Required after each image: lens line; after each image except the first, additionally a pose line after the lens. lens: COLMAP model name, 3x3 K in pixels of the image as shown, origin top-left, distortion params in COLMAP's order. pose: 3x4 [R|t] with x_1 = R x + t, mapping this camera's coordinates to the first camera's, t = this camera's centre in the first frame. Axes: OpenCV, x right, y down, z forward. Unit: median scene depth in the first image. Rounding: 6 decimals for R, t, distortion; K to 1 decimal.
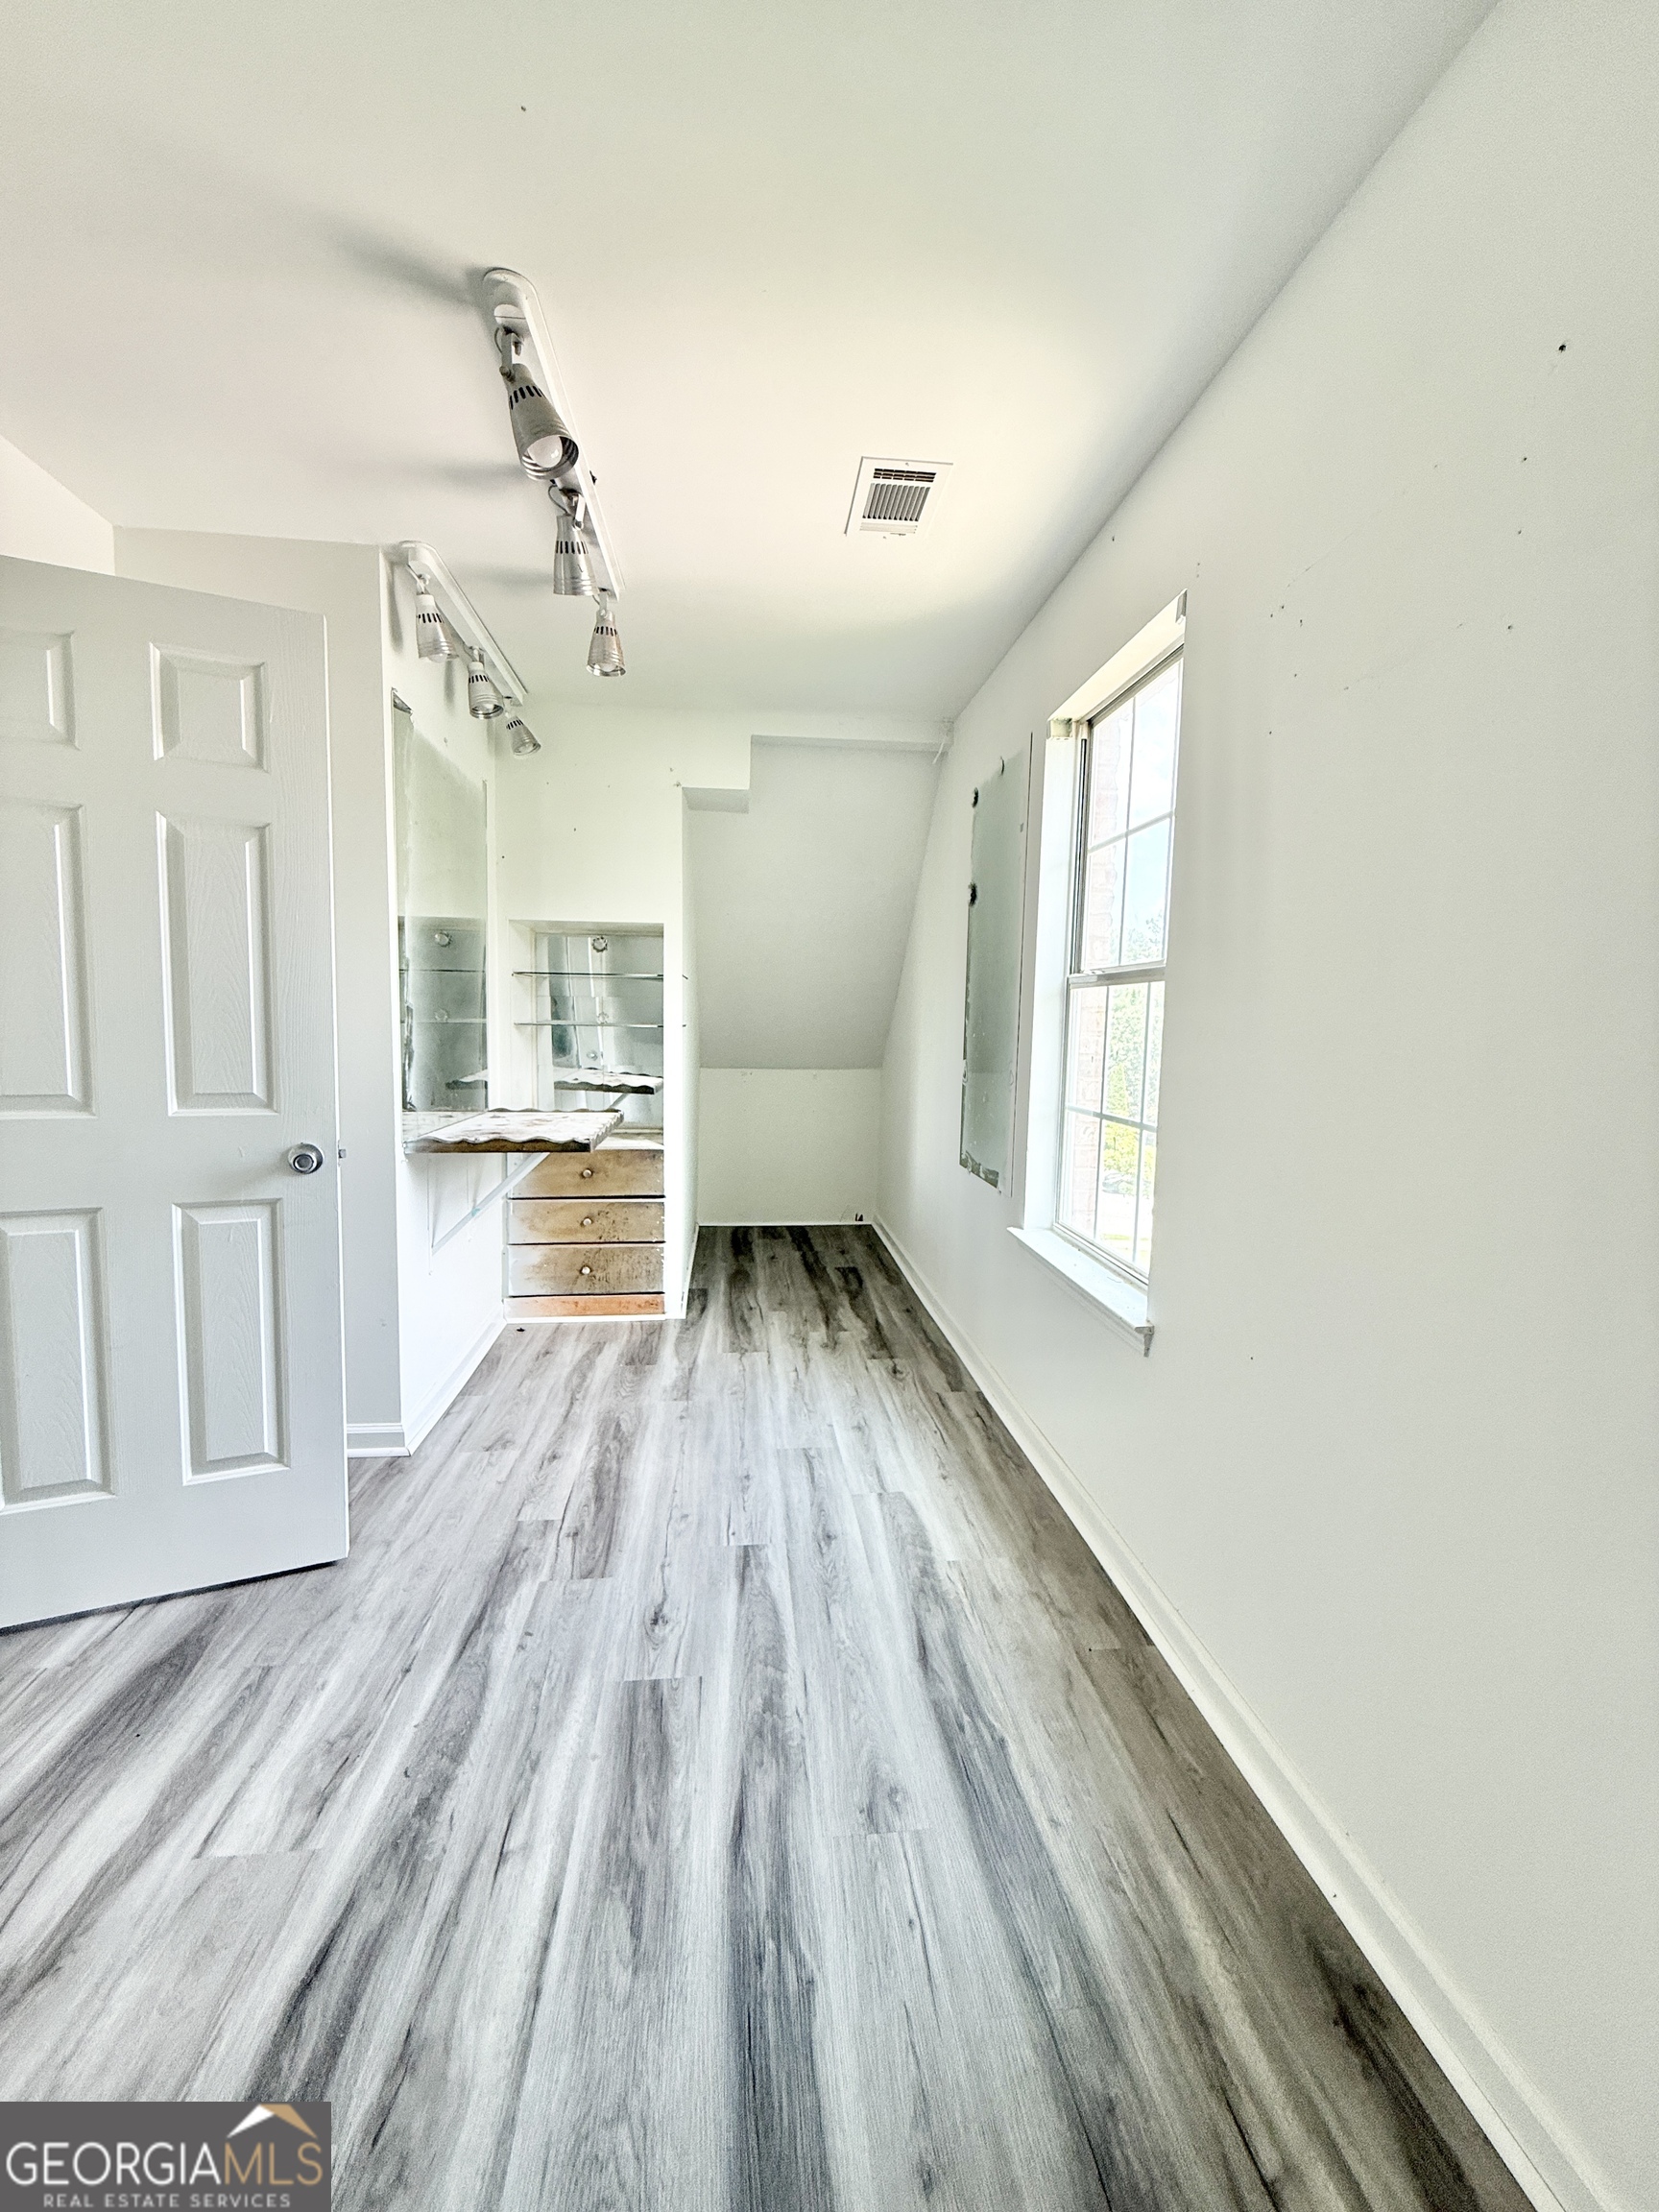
lens RADIAL K [[882.2, 0, 826.9], [0, 882.2, 1101.9], [0, 0, 1]] dist [-0.002141, 0.000473]
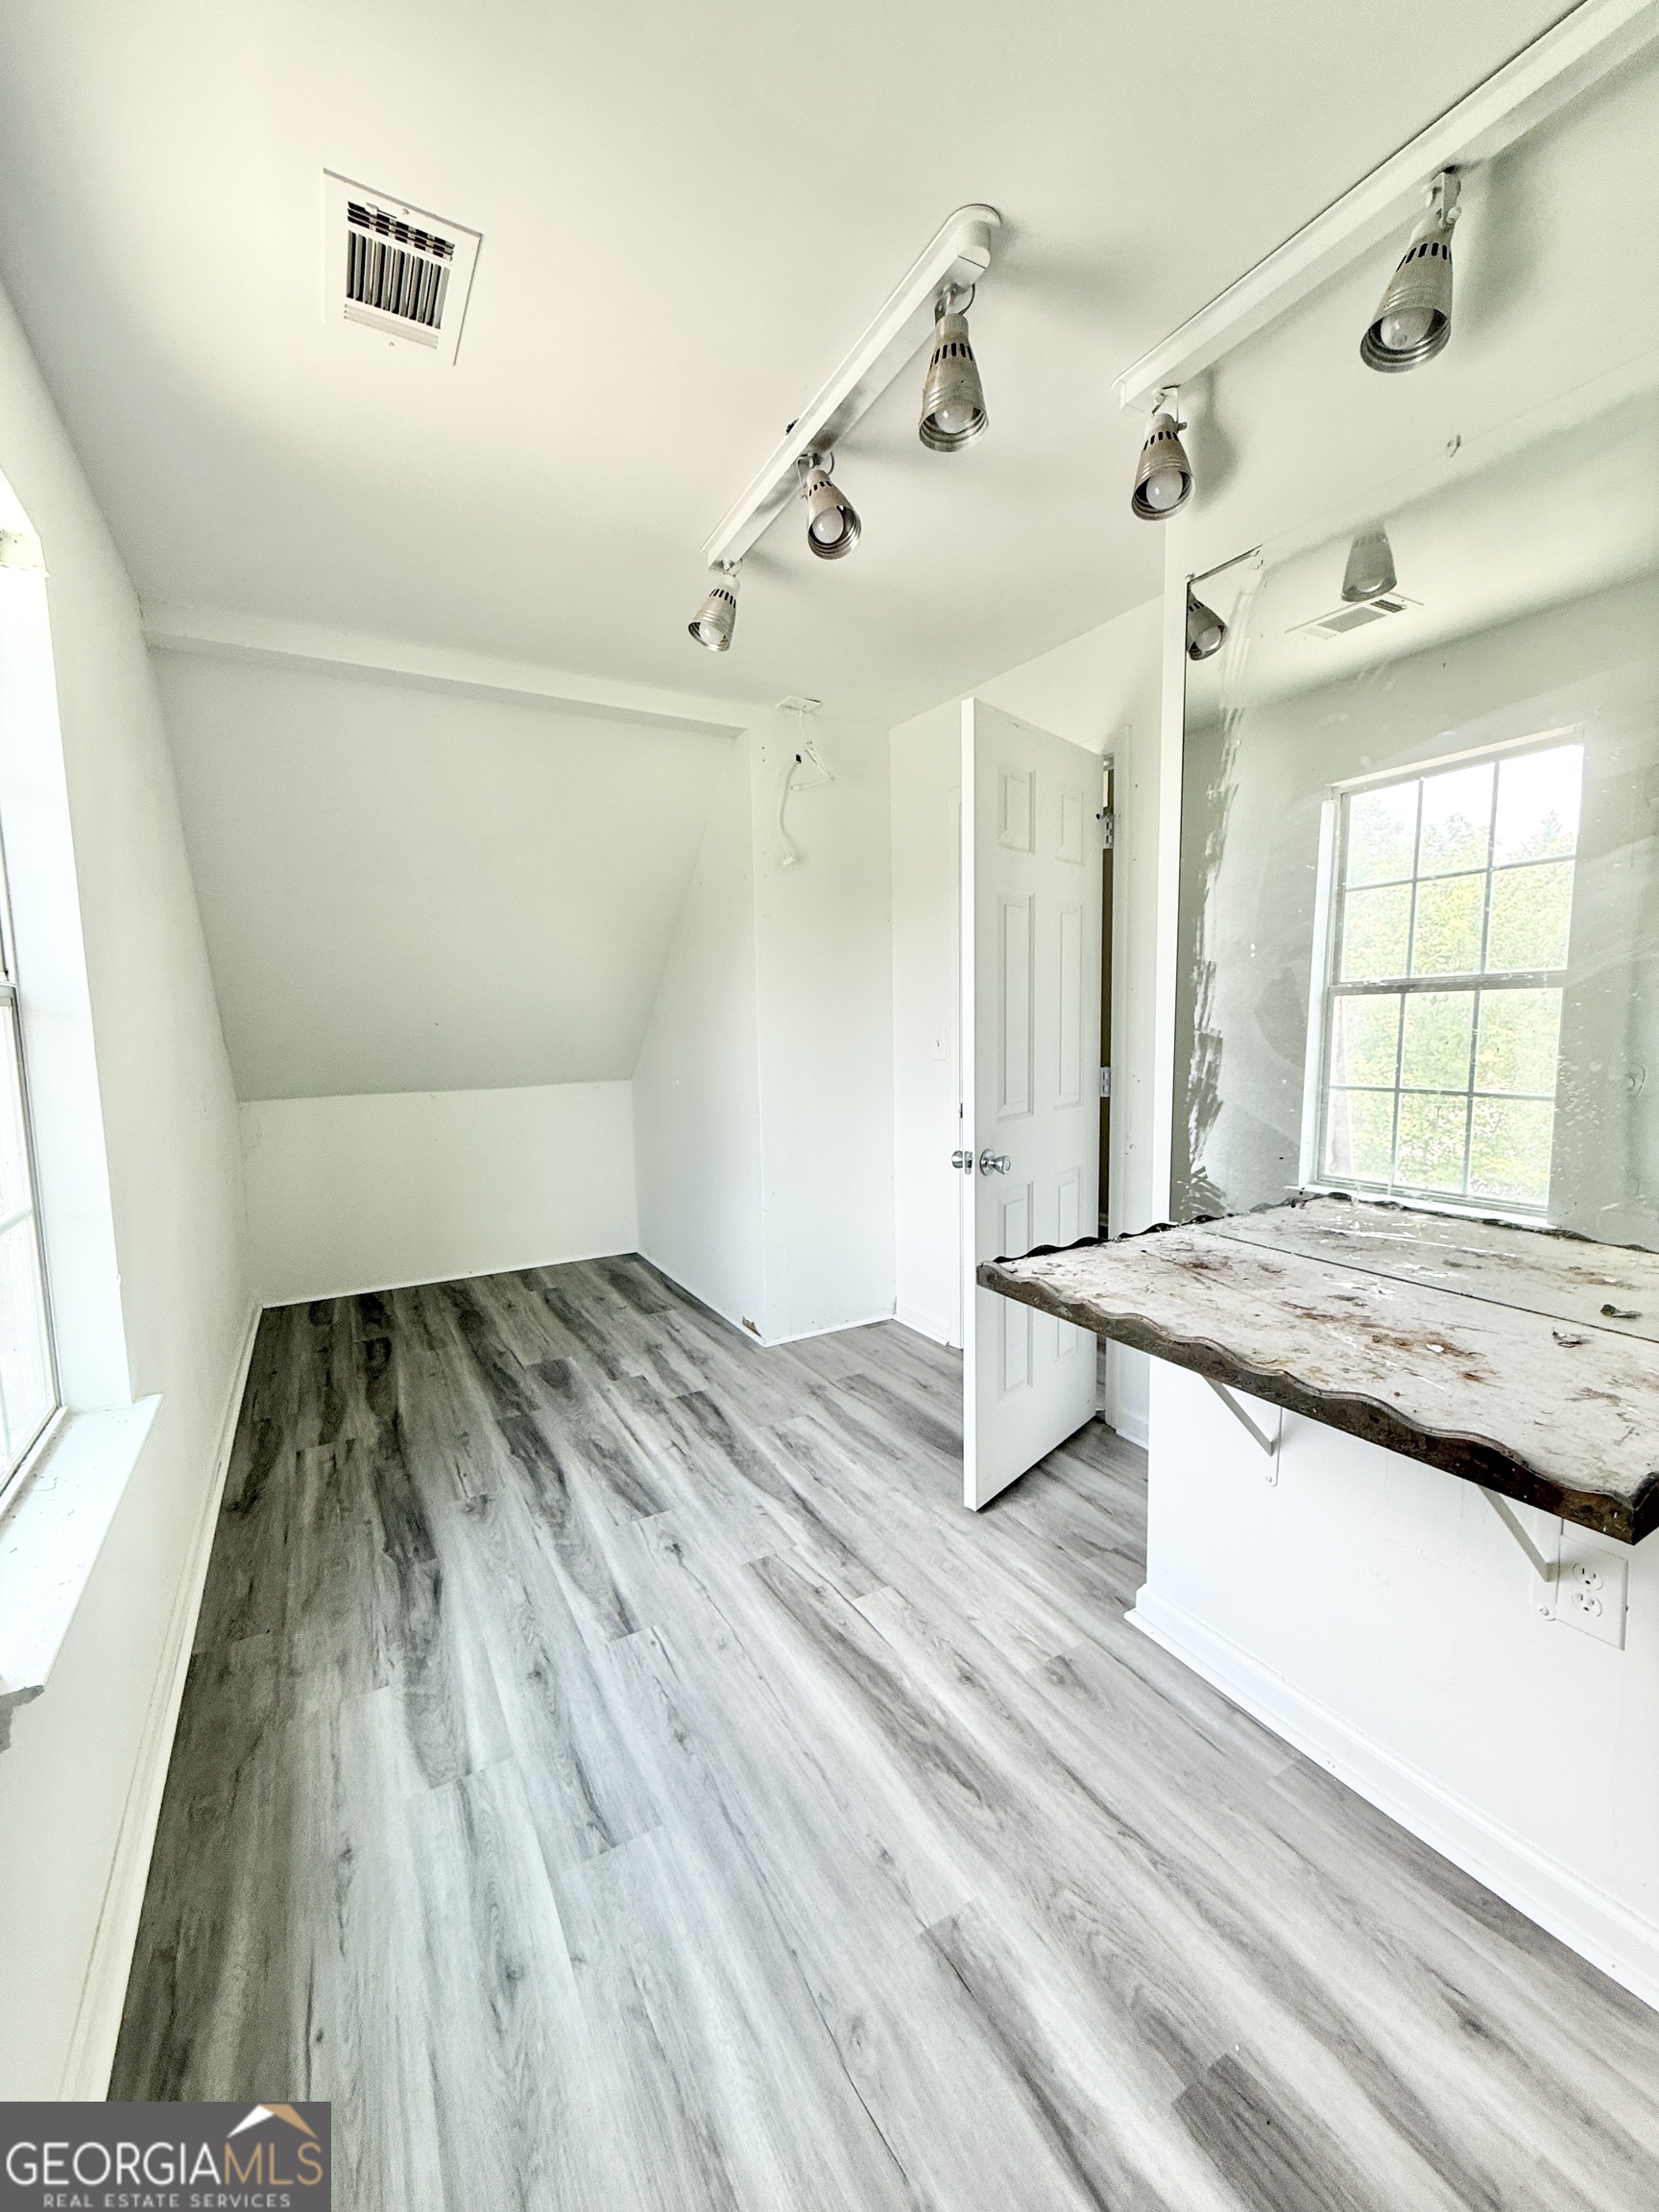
lens RADIAL K [[882.2, 0, 826.9], [0, 882.2, 1101.9], [0, 0, 1]] dist [-0.002141, 0.000473]
pose [[-0.915058, 0.036814, -0.401639, 0.069908], [-0.037025, 0.983953, 0.174543, -0.203006], [0.401620, 0.174587, -0.899011, 1.851691]]
